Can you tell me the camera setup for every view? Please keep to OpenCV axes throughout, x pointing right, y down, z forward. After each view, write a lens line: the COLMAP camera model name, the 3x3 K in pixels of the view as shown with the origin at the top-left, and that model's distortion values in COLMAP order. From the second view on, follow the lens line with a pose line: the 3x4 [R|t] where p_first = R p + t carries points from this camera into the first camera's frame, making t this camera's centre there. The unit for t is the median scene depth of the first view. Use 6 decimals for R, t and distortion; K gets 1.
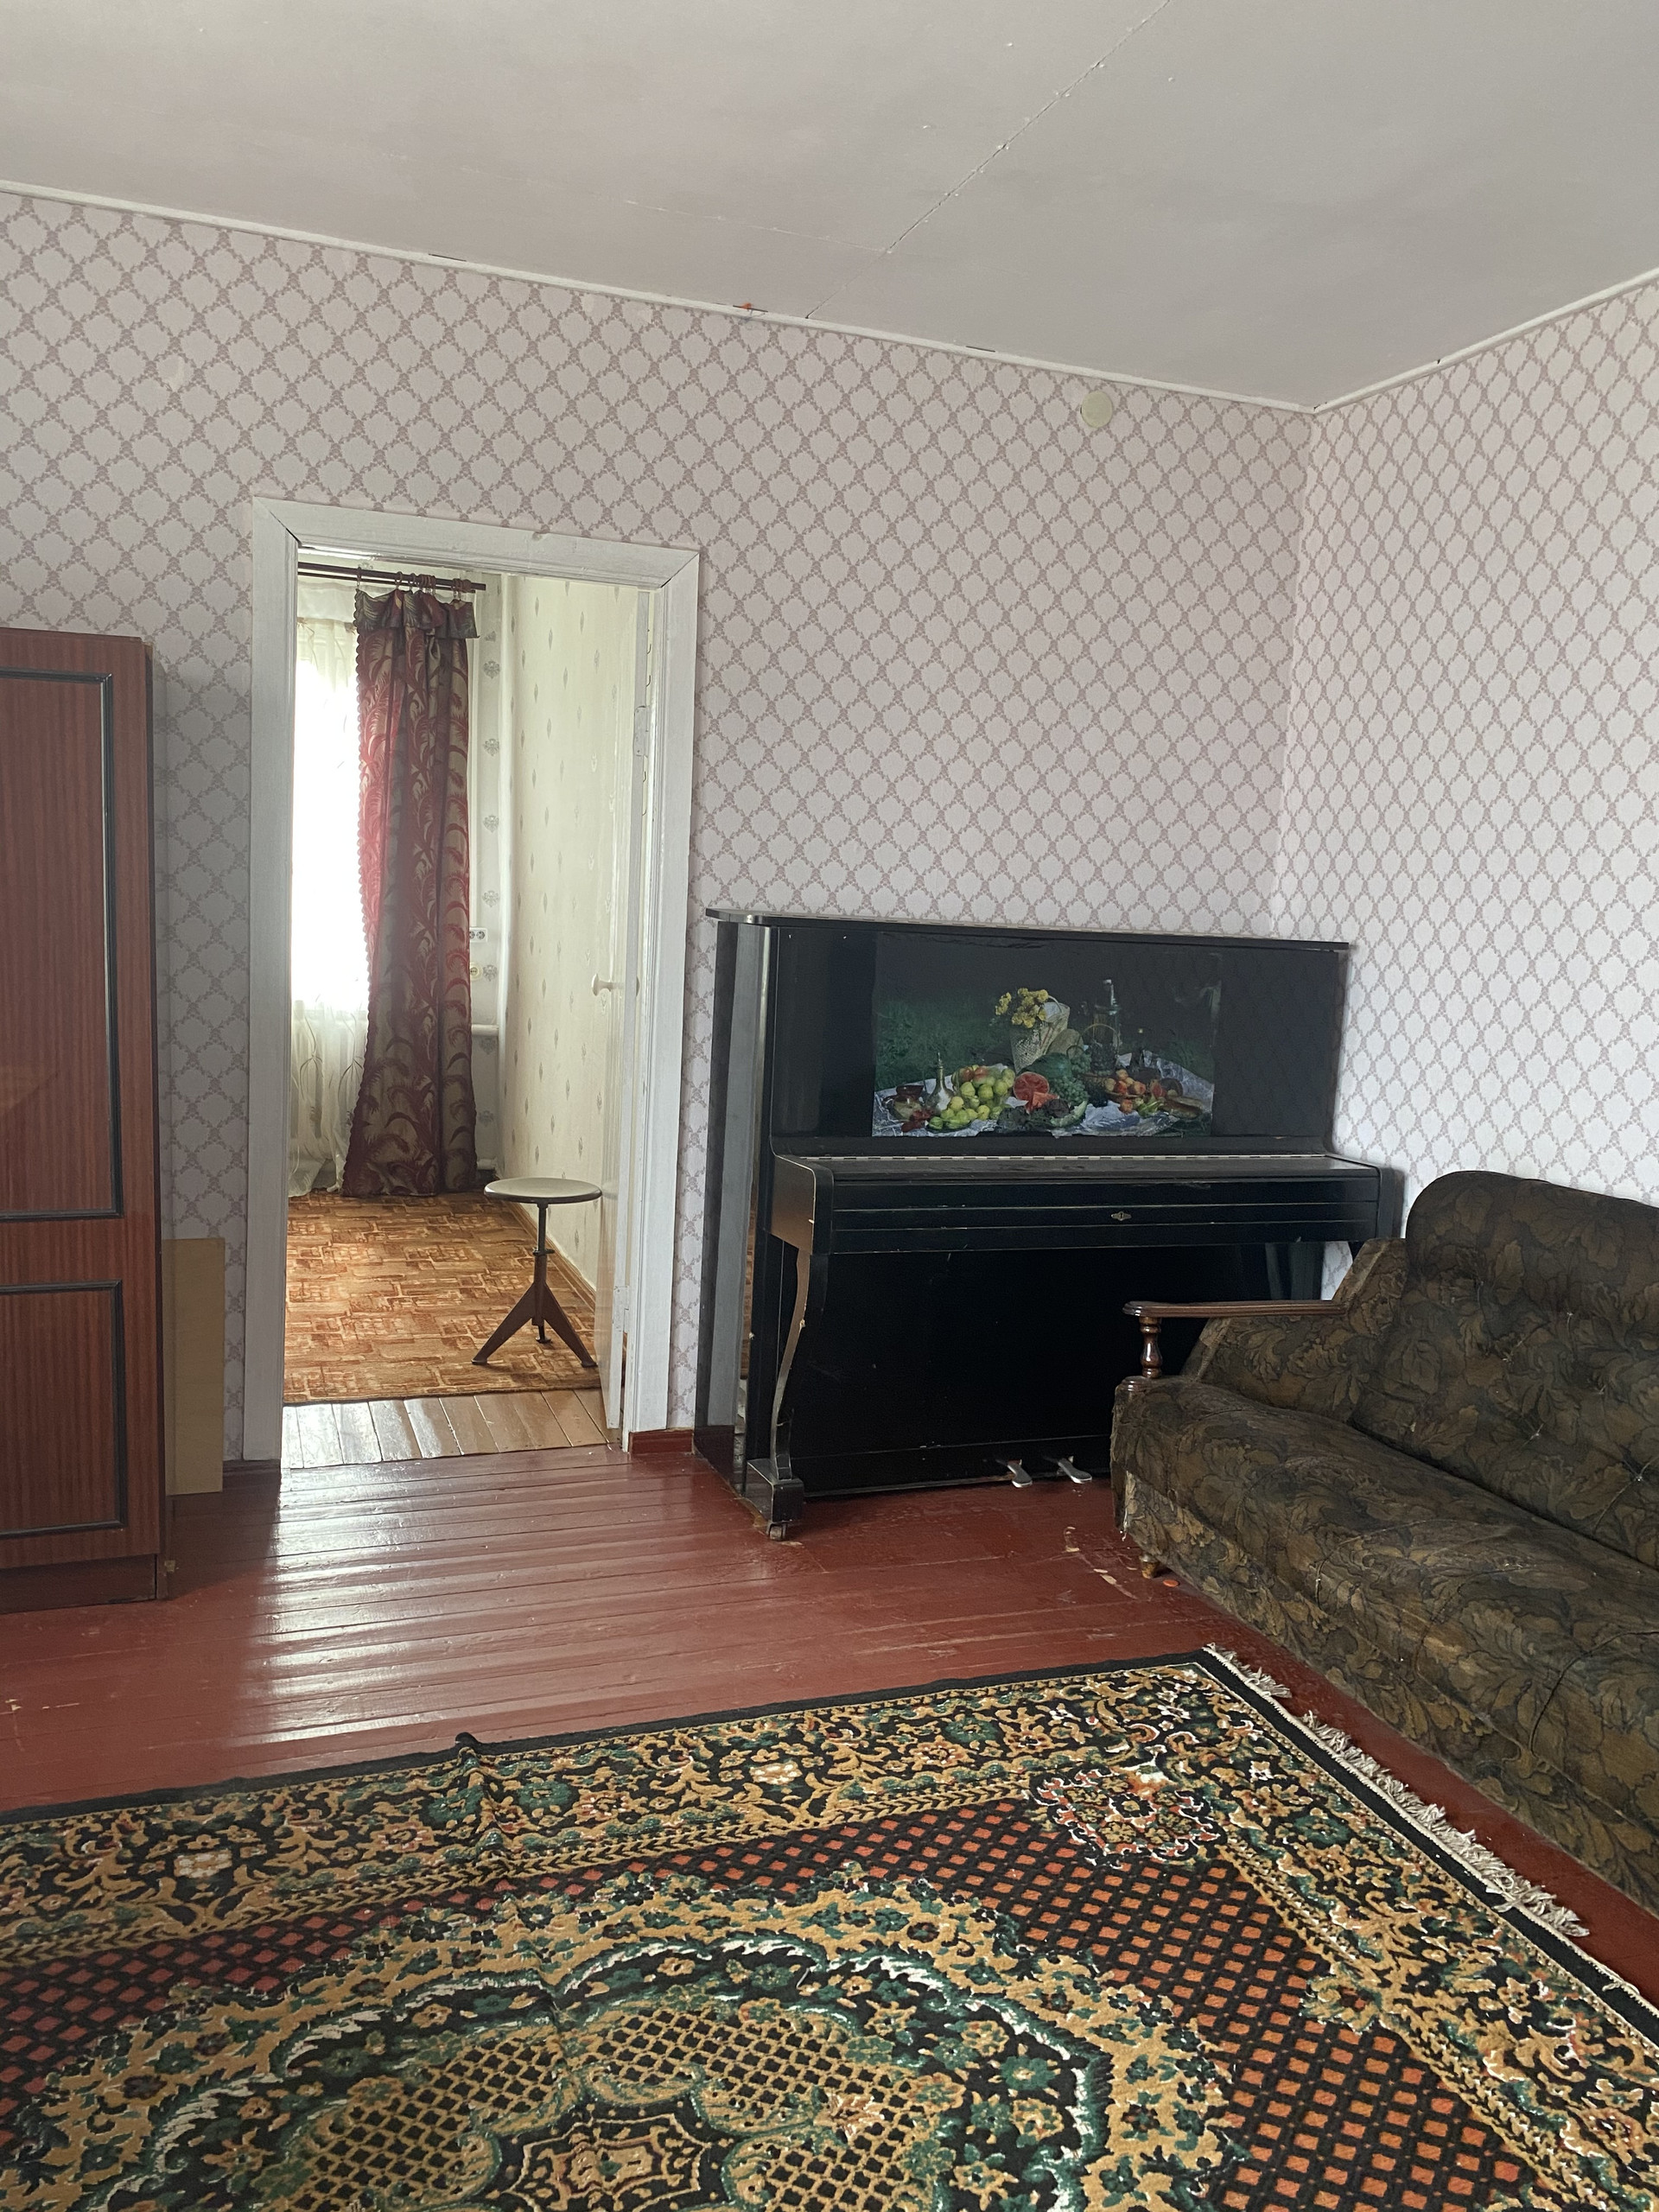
lens RADIAL K [[1693.5, 0, 818.9], [0, 1693.5, 1098.4], [0, 0, 1]] dist [0.037188, -0.039495]
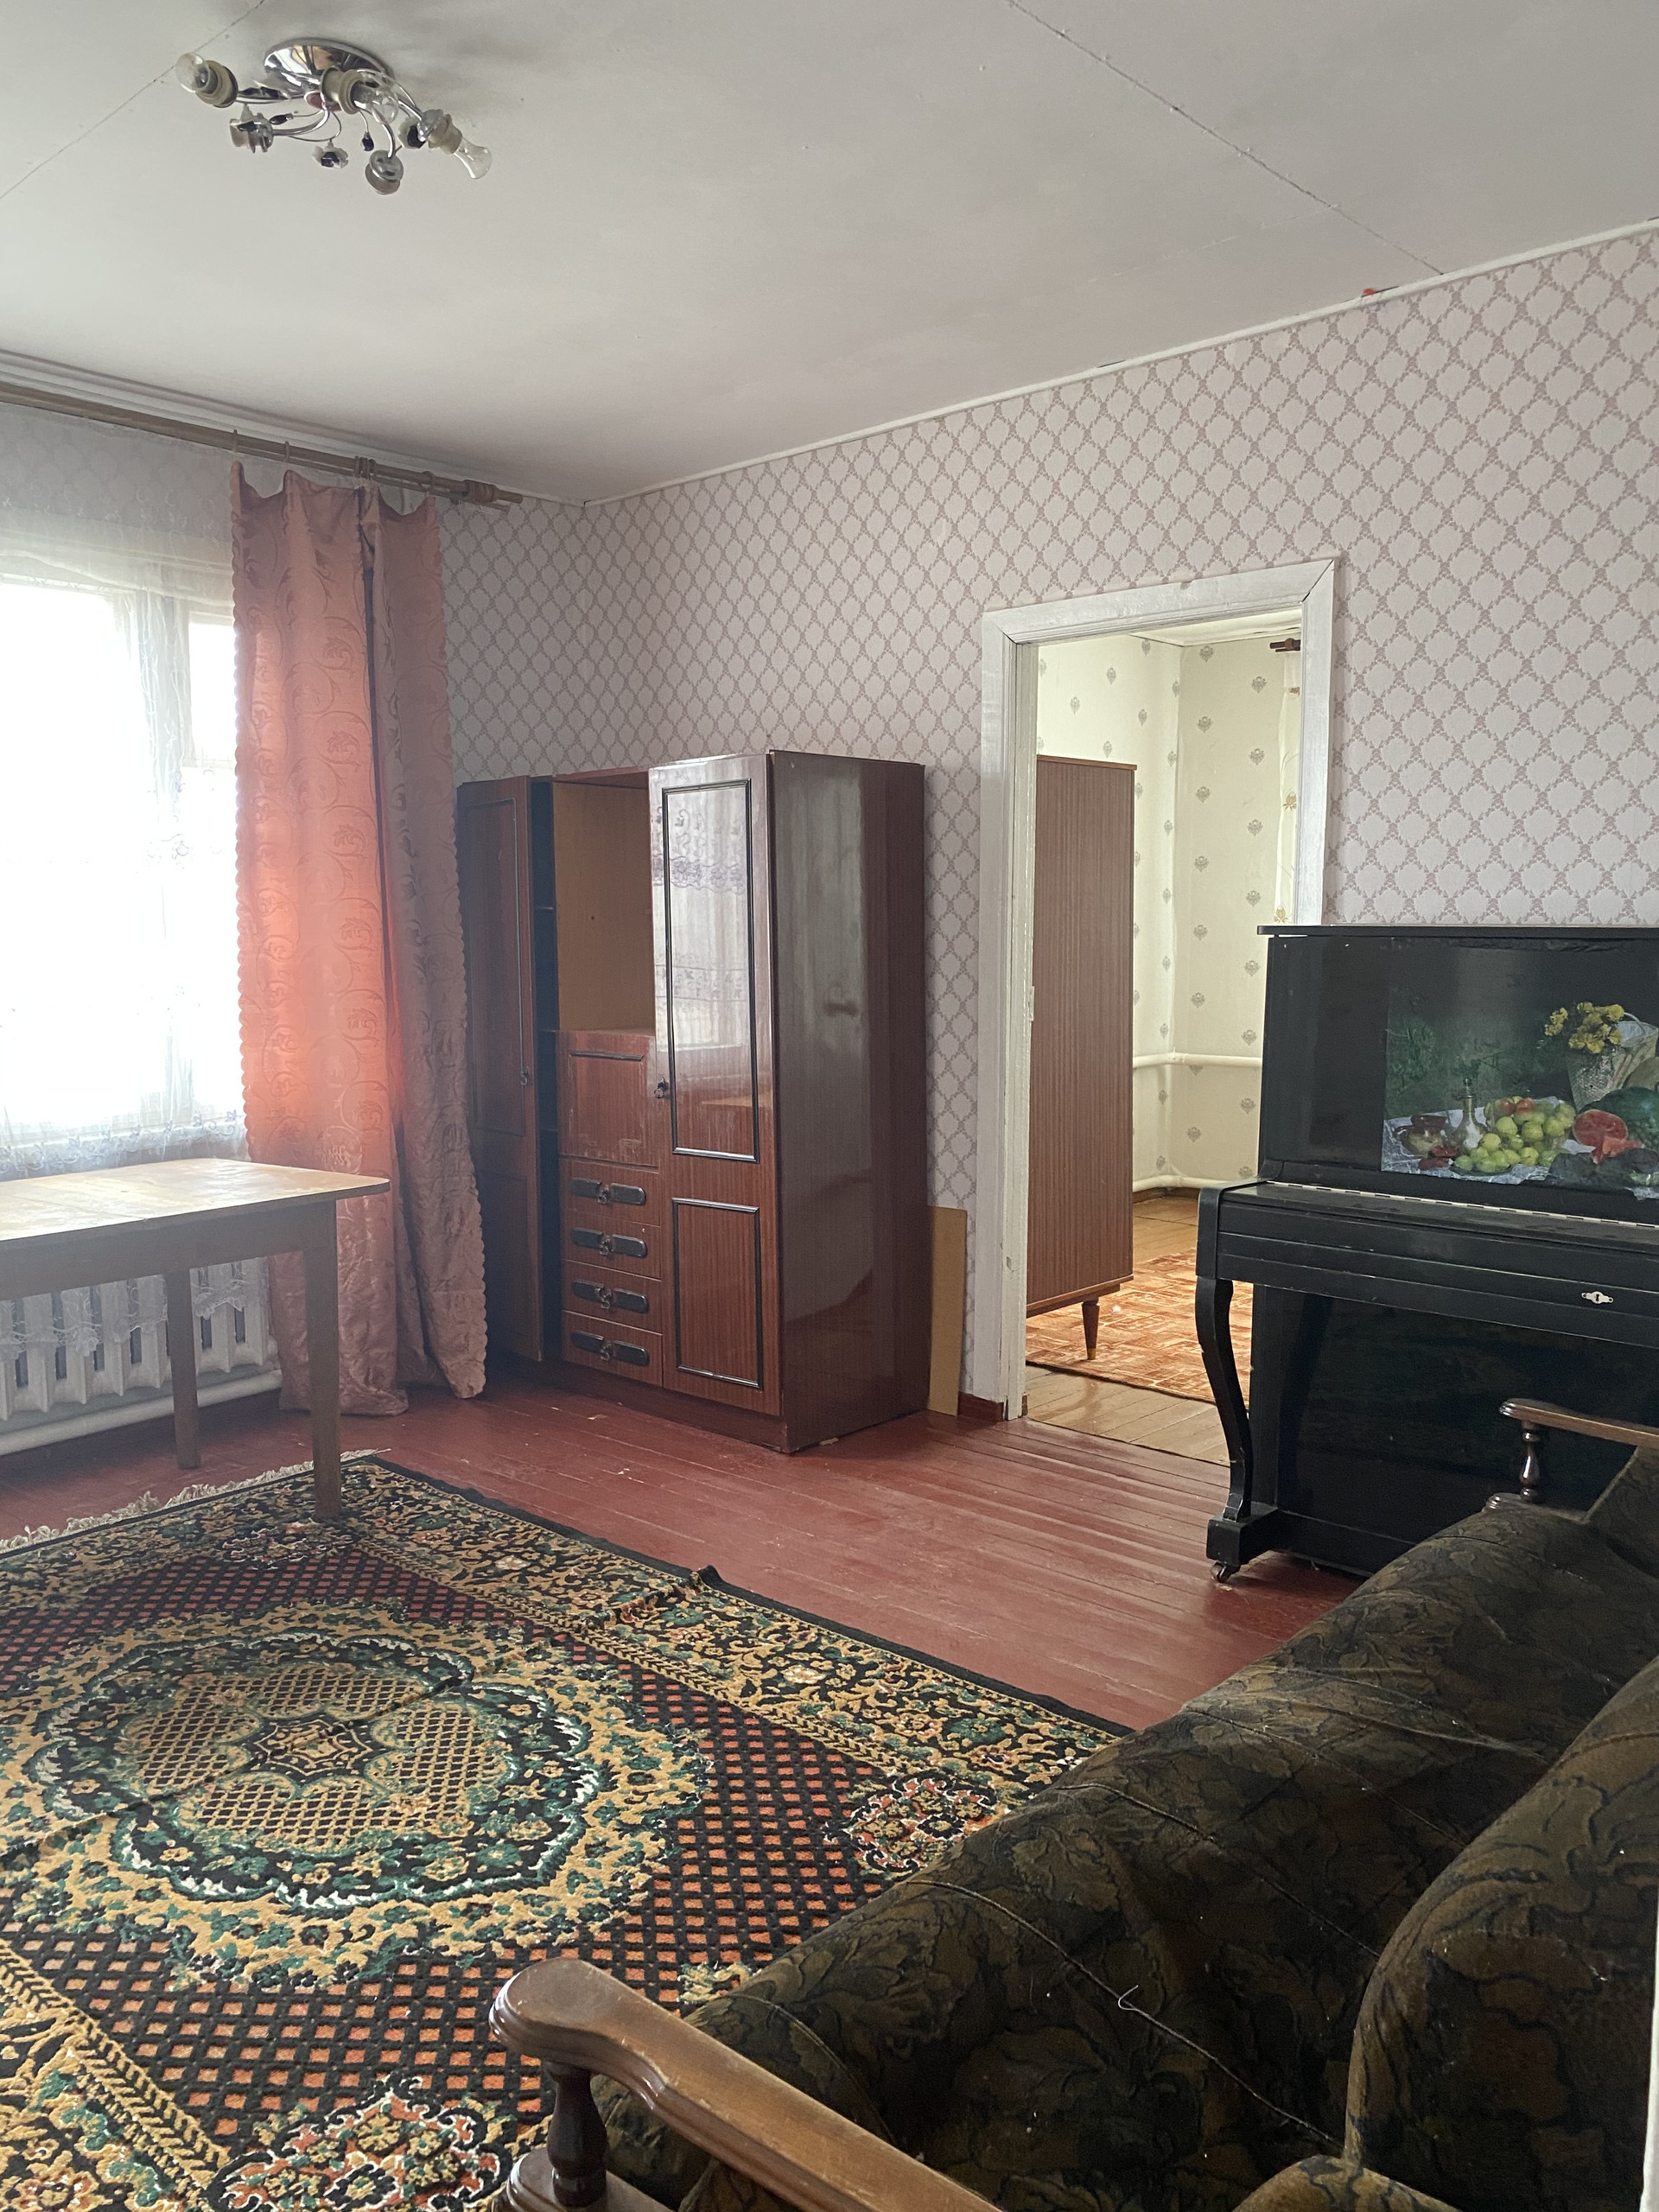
lens RADIAL K [[1693.5, 0, 785.2], [0, 1693.5, 1084.8], [0, 0, 1]] dist [0.037188, -0.039495]
pose [[0.454996, 0.031584, -0.889933, 0.676642], [-0.089048, 0.995975, -0.010180, 0.014777], [0.886030, 0.083879, 0.455977, 0.316084]]
